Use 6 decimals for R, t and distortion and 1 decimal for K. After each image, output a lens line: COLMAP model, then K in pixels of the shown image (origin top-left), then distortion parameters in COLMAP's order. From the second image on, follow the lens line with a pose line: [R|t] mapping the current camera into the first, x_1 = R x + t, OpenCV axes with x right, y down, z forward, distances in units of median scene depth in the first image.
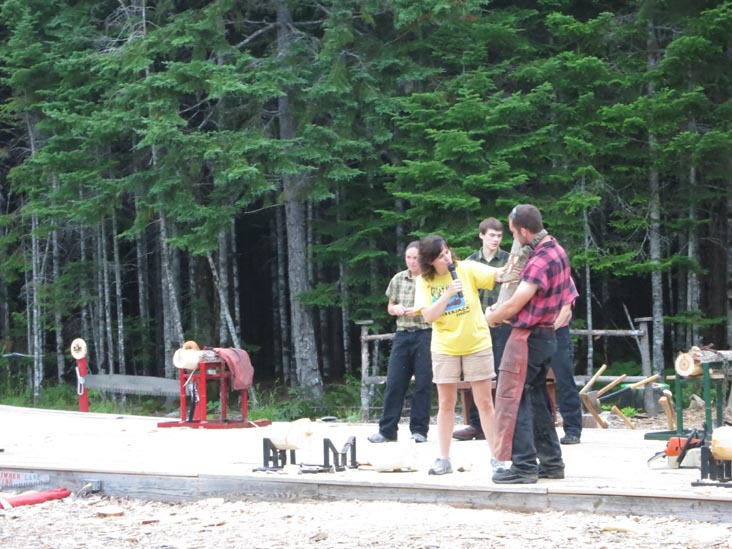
lens RADIAL K [[2459.8, 0, 331.8], [0, 2459.8, 276.1], [0, 0, 1]] dist [-0.035033, 0.317019]
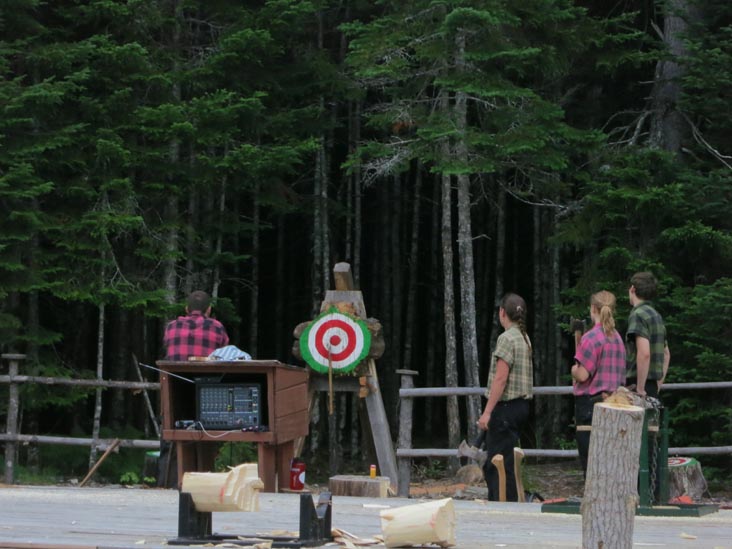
lens RADIAL K [[2459.8, 0, 331.8], [0, 2459.8, 276.1], [0, 0, 1]] dist [-0.035033, 0.317019]
pose [[0.915196, 0.060393, 0.398459, -0.151401], [-0.044356, 0.997796, -0.049356, 0.023706], [-0.400562, 0.027496, 0.915857, 0.237770]]
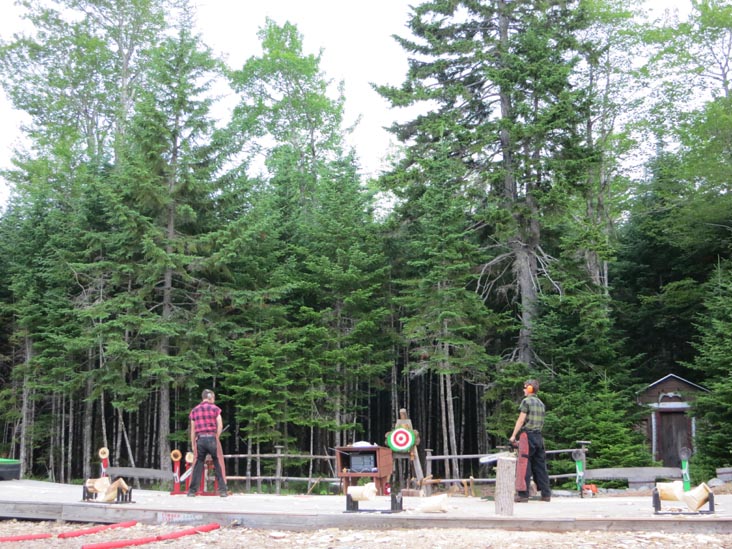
lens RADIAL K [[967.5, 0, 350.8], [0, 967.5, 269.8], [0, 0, 1]] dist [-0.126725, -0.017439]
pose [[0.934269, 0.095113, 0.343648, -0.166118], [-0.027673, 0.980201, -0.196061, 0.026204], [-0.355492, 0.173664, 0.918404, 0.207062]]
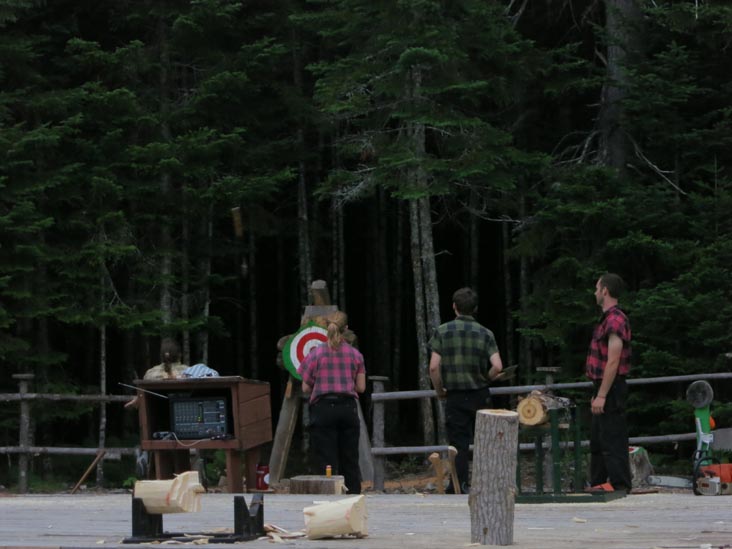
lens RADIAL K [[2357.6, 0, 333.9], [0, 2357.6, 274.2], [0, 0, 1]] dist [-0.027775, -0.331097]
pose [[0.921975, 0.027819, 0.386248, -0.151100], [-0.008932, 0.998679, -0.050609, 0.020153], [-0.387146, 0.043210, 0.921005, 0.188352]]
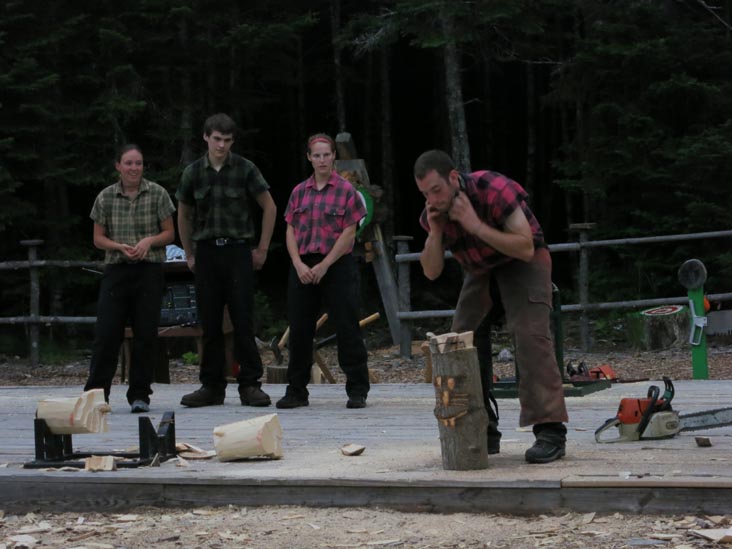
lens RADIAL K [[2459.8, 0, 331.8], [0, 2459.8, 276.1], [0, 0, 1]] dist [-0.035033, 0.317019]
pose [[0.943154, -0.020878, 0.331701, -0.108411], [0.011828, 0.999501, 0.029279, 0.003329], [-0.332147, -0.023691, 0.942930, 0.188025]]
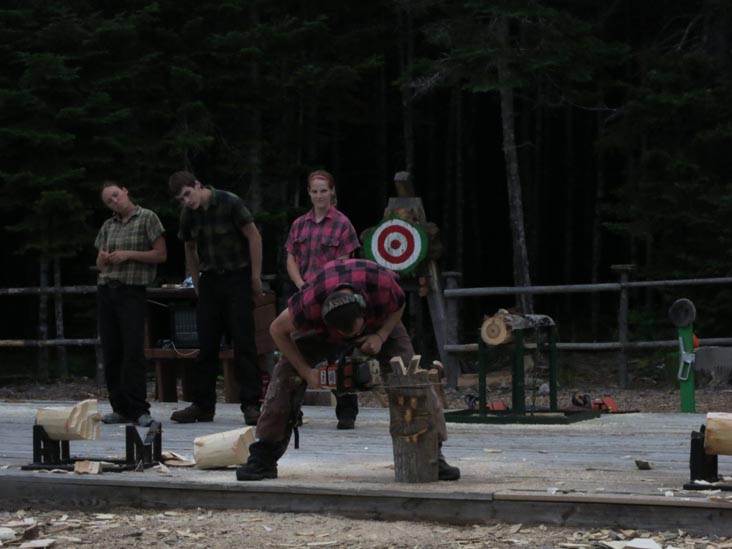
lens RADIAL K [[2459.8, 0, 331.8], [0, 2459.8, 276.1], [0, 0, 1]] dist [-0.035033, 0.317019]
pose [[0.960706, 0.011430, 0.277331, -0.091158], [-0.015835, 0.999781, 0.013650, 0.004638], [-0.277114, -0.017506, 0.960677, 0.146126]]
